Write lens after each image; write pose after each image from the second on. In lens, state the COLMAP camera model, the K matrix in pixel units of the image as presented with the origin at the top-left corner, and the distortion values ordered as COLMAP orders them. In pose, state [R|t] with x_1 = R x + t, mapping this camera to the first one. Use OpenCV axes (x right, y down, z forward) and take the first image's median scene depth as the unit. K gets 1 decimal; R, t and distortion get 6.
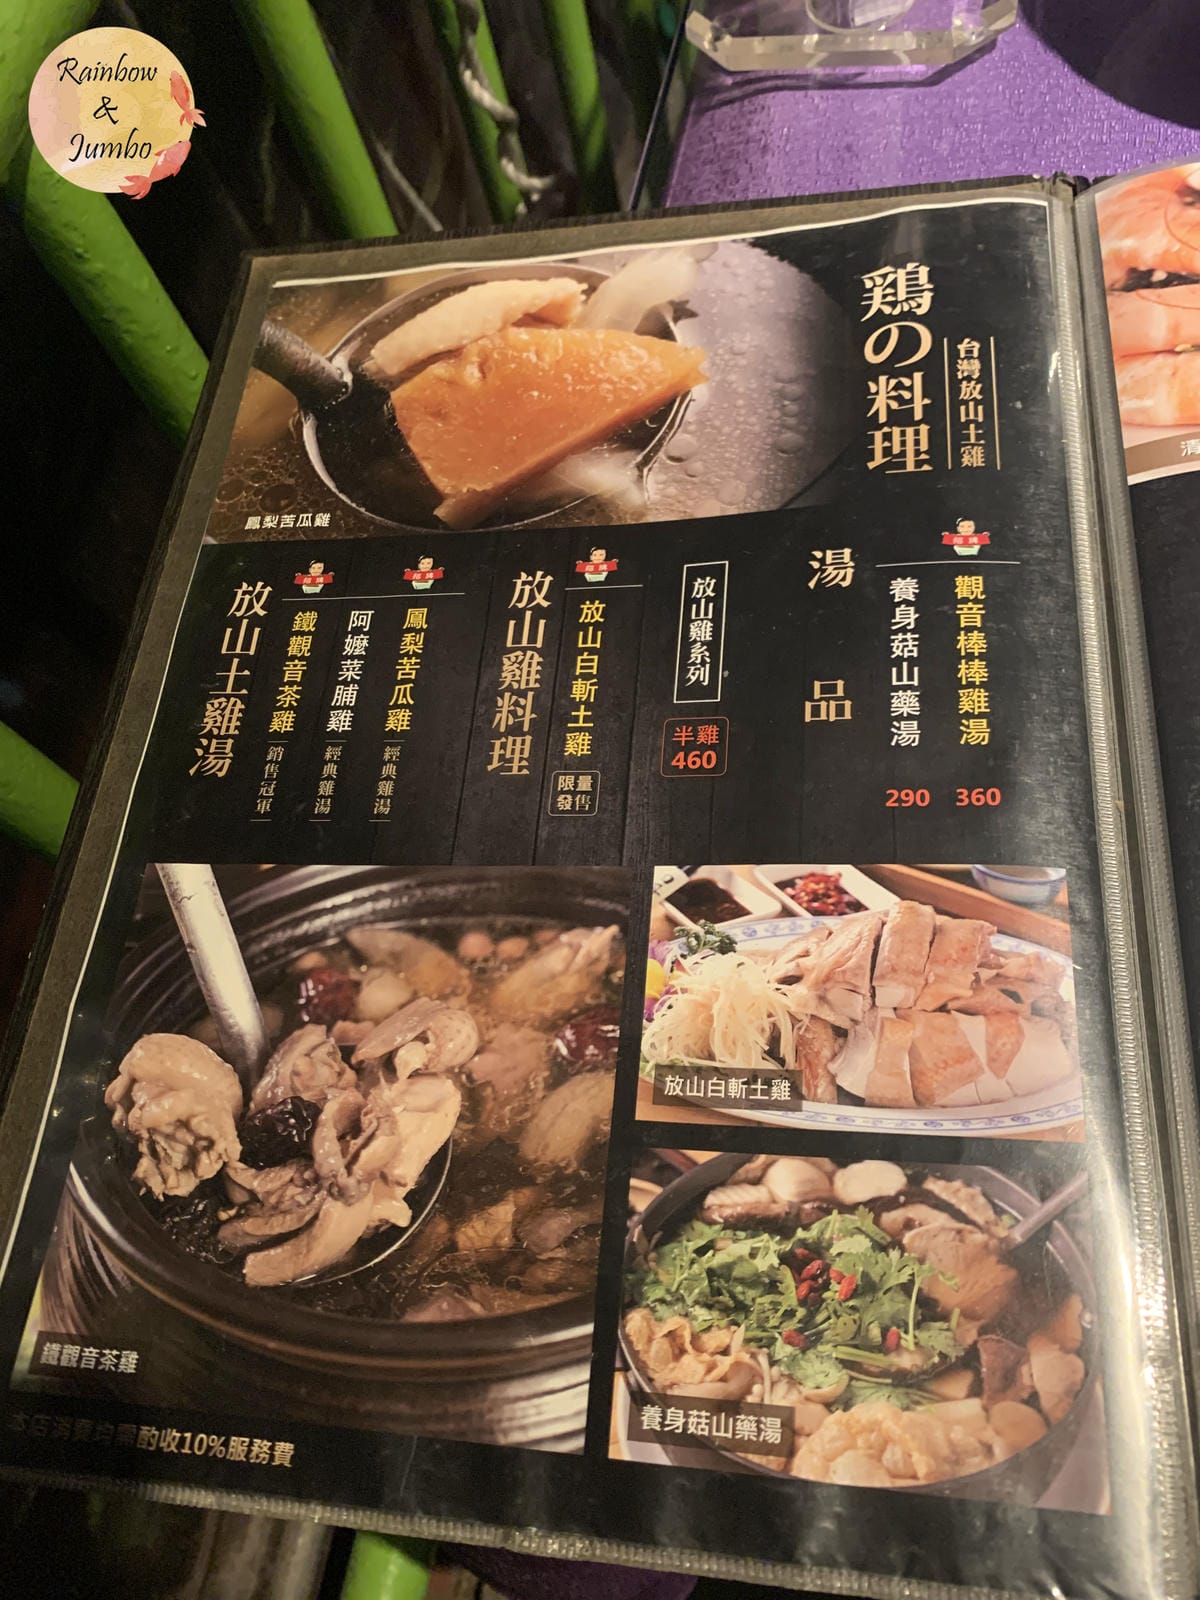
lens RADIAL K [[1184.8, 0, 596.0], [0, 1184.8, 803.5], [0, 0, 1]] dist [-0.029020, 0.017902]
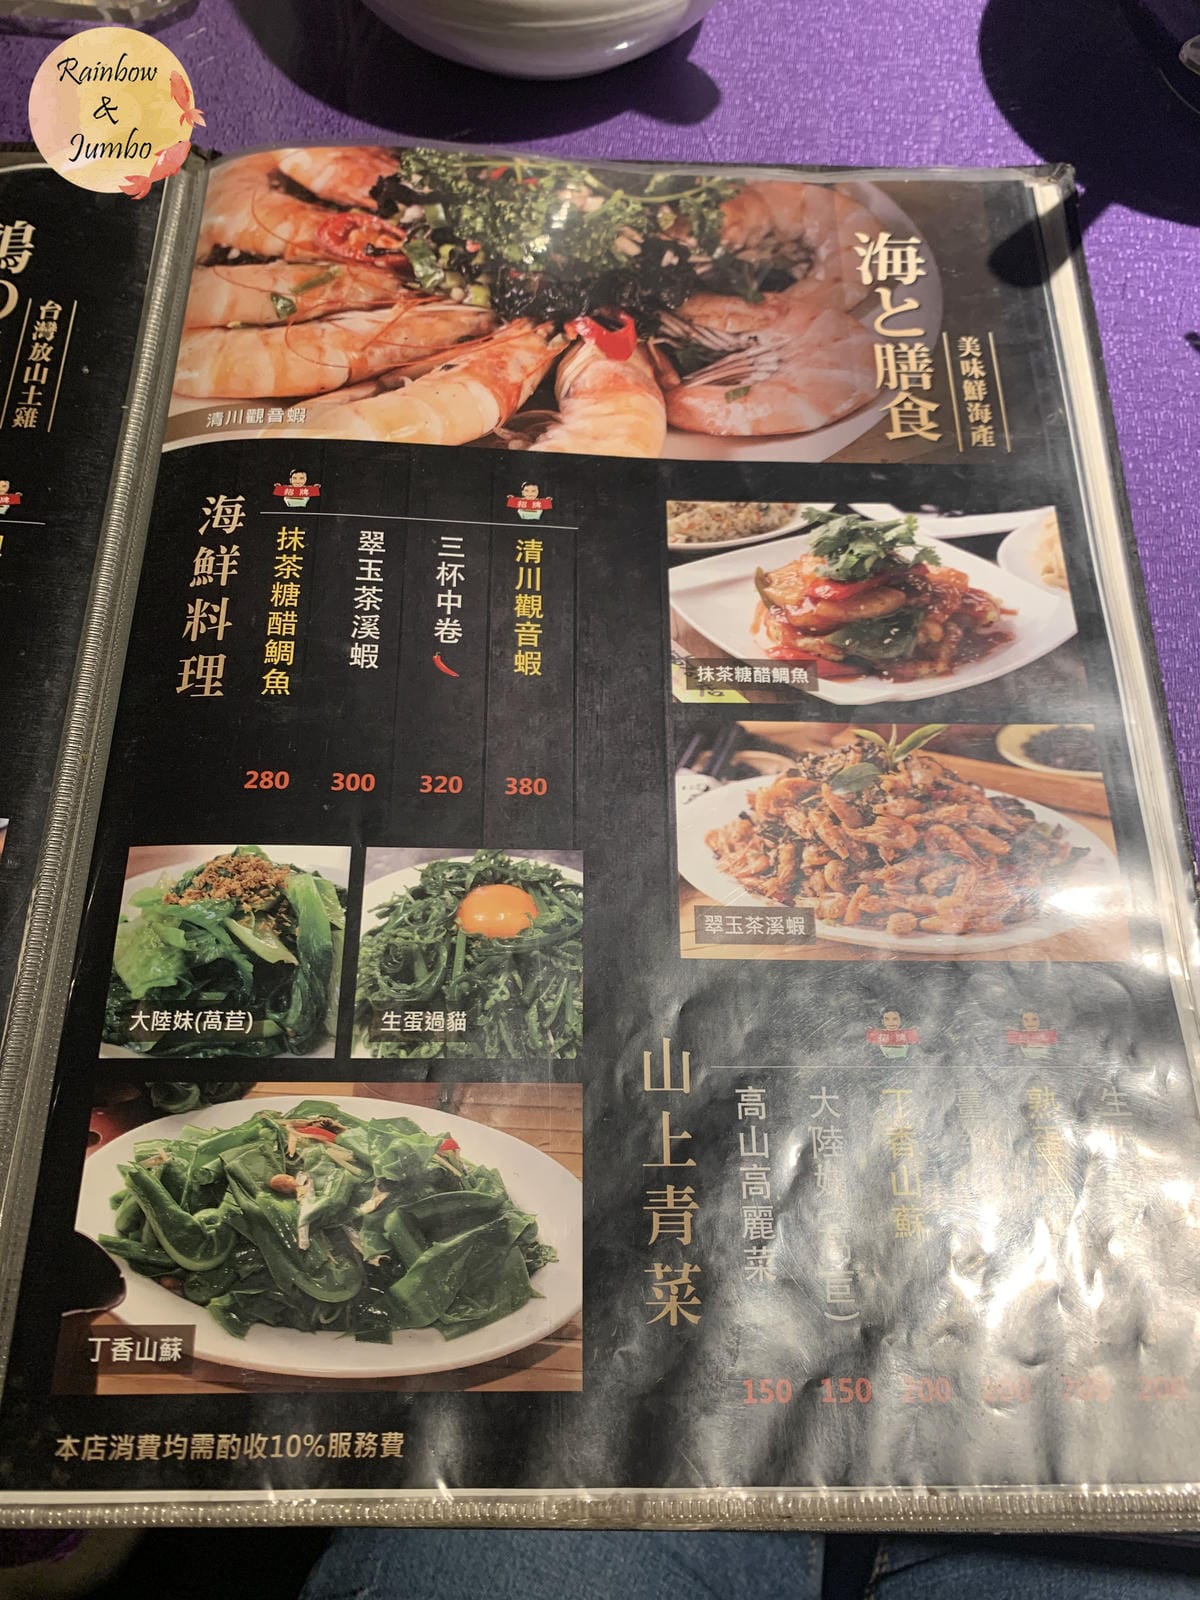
lens RADIAL K [[1184.8, 0, 596.2], [0, 1184.8, 801.1], [0, 0, 1]] dist [-0.029020, 0.017902]
pose [[0.977465, -0.007257, 0.210972, 0.566572], [-0.003325, 0.998756, 0.049757, -0.008852], [-0.211071, -0.049337, 0.976225, -0.131414]]
